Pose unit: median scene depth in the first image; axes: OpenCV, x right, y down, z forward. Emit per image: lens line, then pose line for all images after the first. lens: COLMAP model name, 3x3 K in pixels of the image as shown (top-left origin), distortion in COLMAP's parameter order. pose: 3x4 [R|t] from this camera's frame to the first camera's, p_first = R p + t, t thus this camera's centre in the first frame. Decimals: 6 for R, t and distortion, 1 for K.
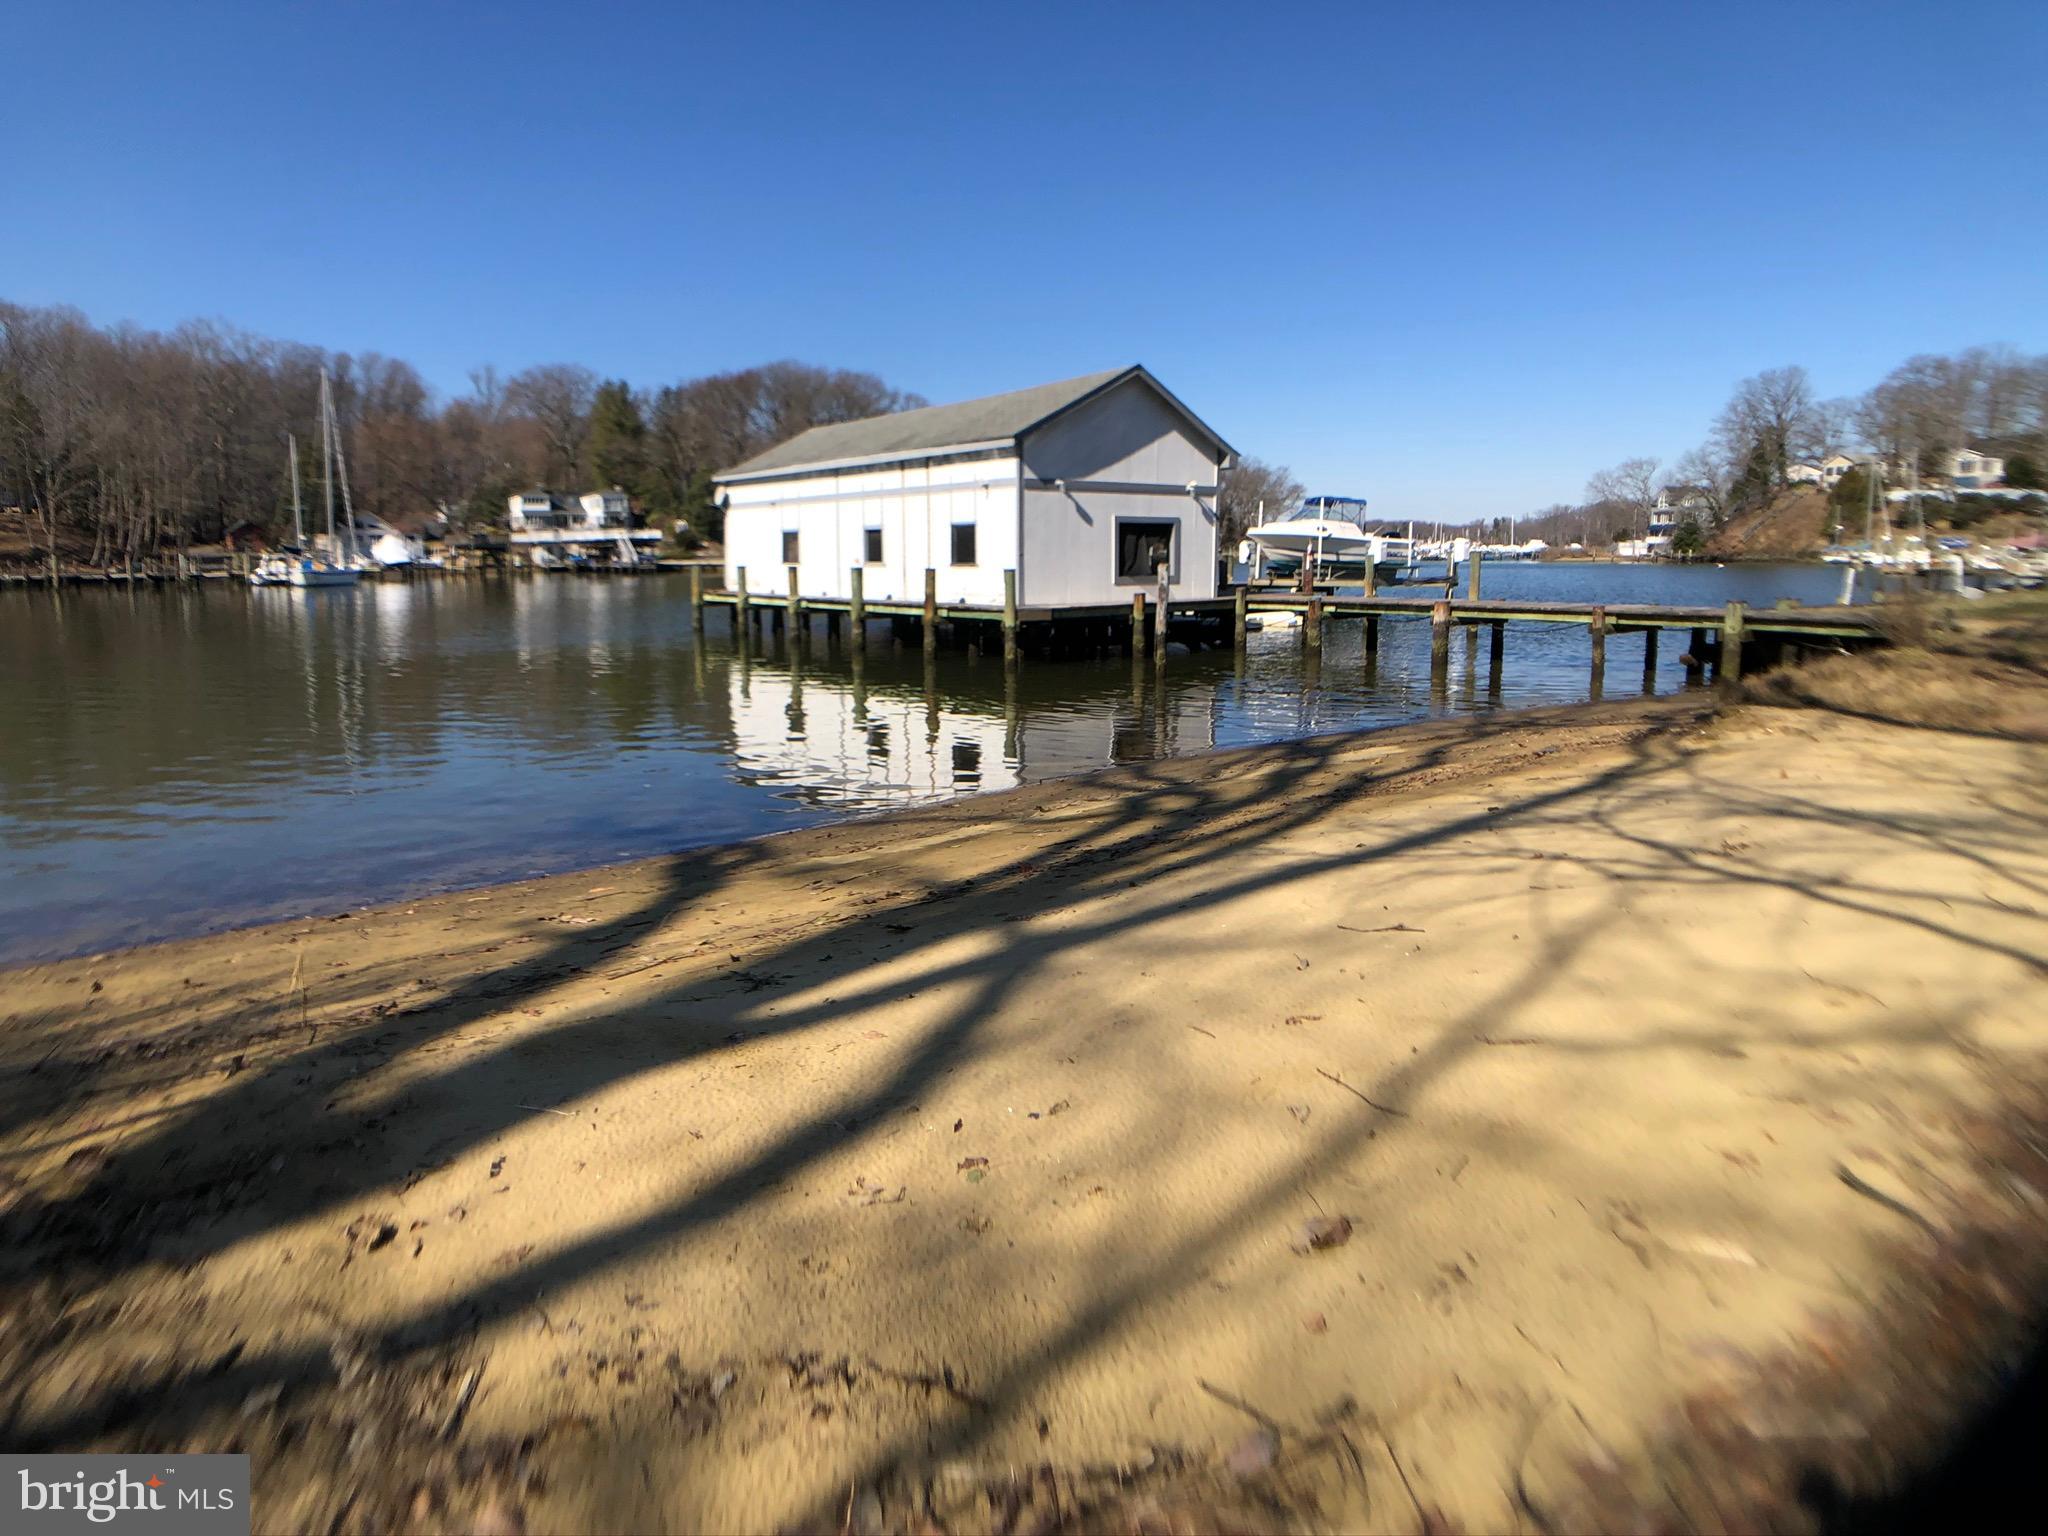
lens RADIAL K [[1175.5, 0, 1008.0], [0, 1175.5, 772.4], [0, 0, 1]] dist [-0.094575, 0.008367]
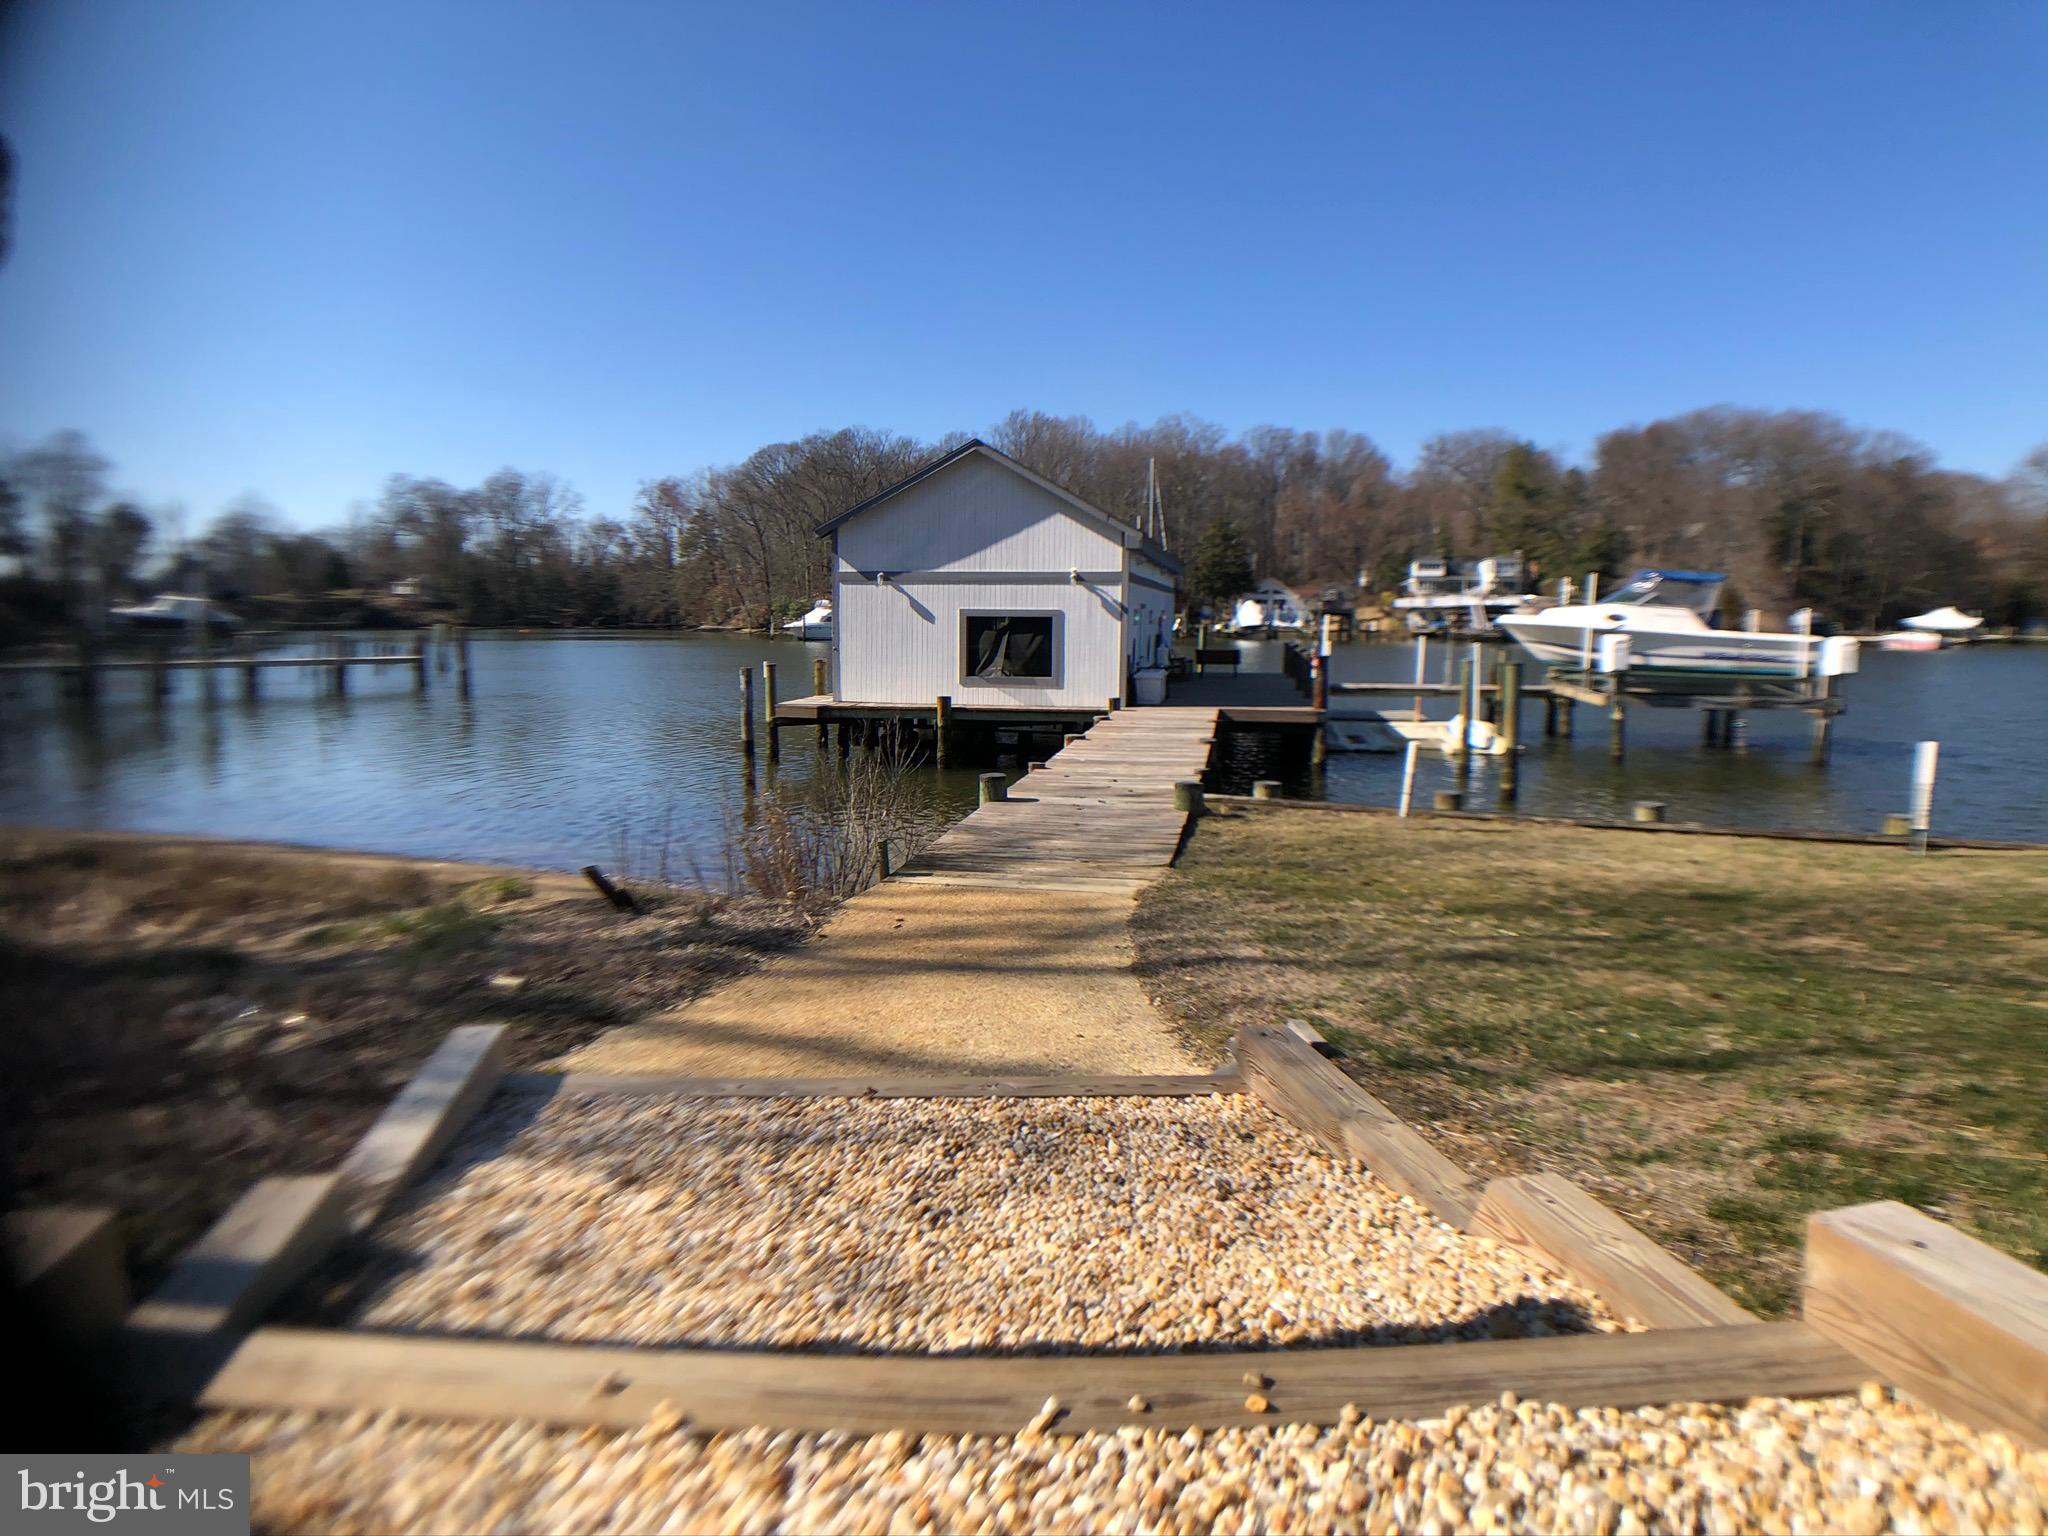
lens RADIAL K [[1175.5, 0, 969.9], [0, 1175.5, 787.2], [0, 0, 1]] dist [-0.094575, 0.008367]
pose [[0.663755, 0.105323, -0.740497, 0.530382], [-0.134574, 0.990696, 0.020282, -0.068177], [0.735744, 0.086189, 0.671753, 0.268851]]
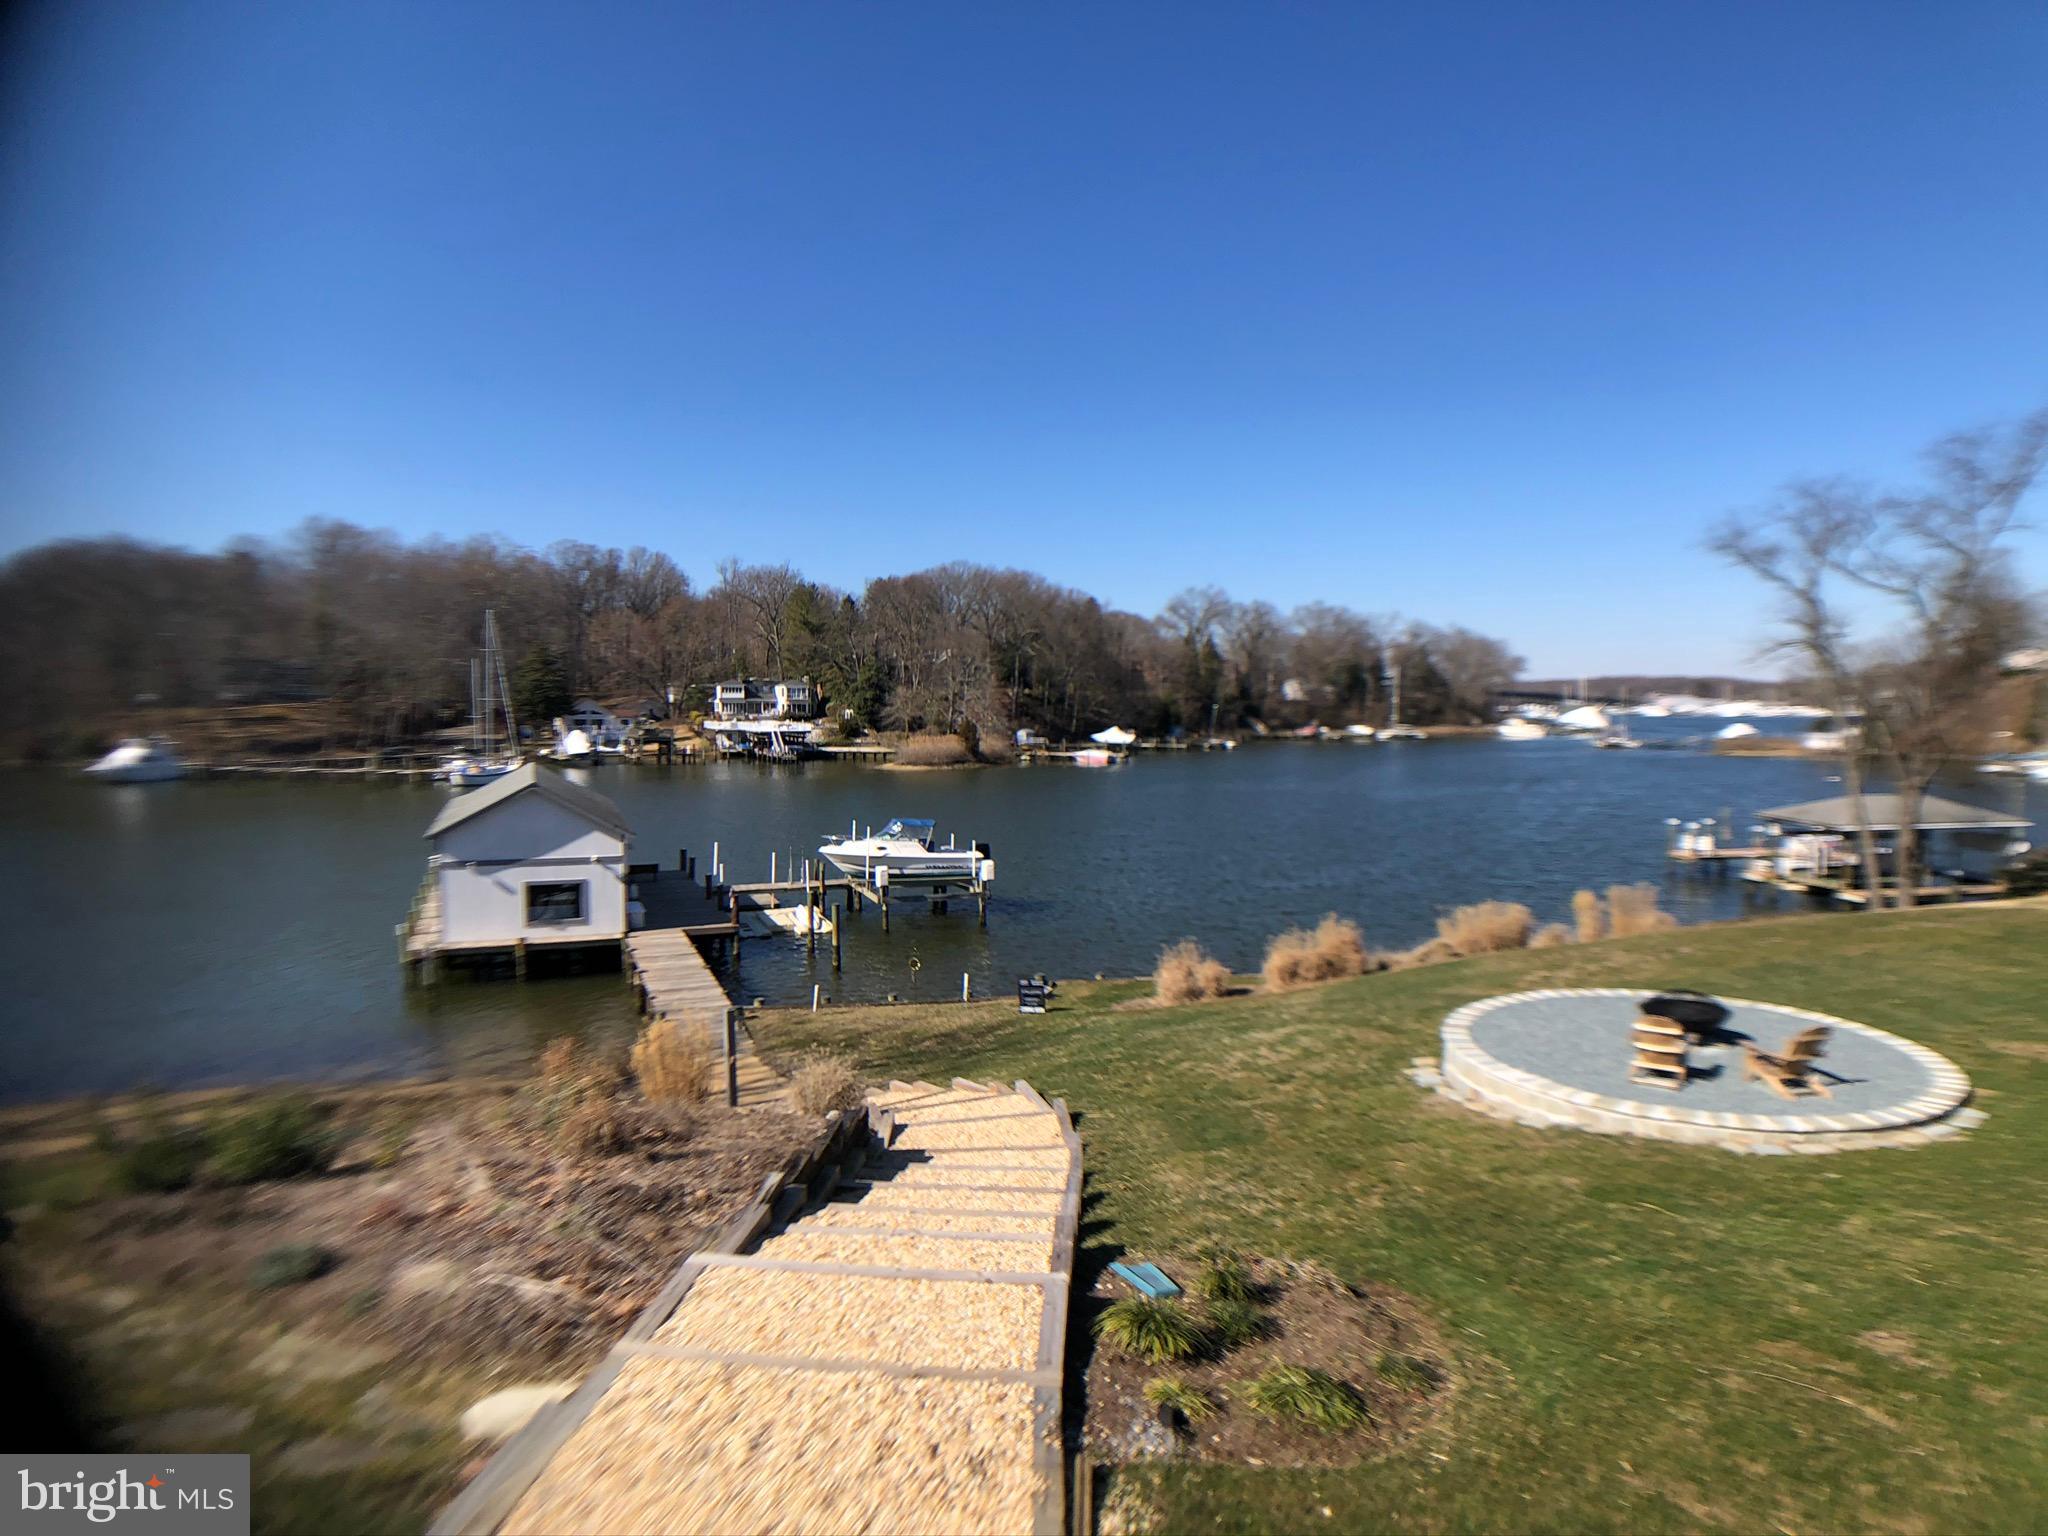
lens RADIAL K [[1175.5, 0, 1009.6], [0, 1175.5, 760.9], [0, 0, 1]] dist [-0.094575, 0.008367]
pose [[0.973537, 0.012867, -0.228168, 0.699339], [-0.044854, 0.989752, -0.135568, -0.134386], [0.224085, 0.142215, 0.964137, -0.216419]]
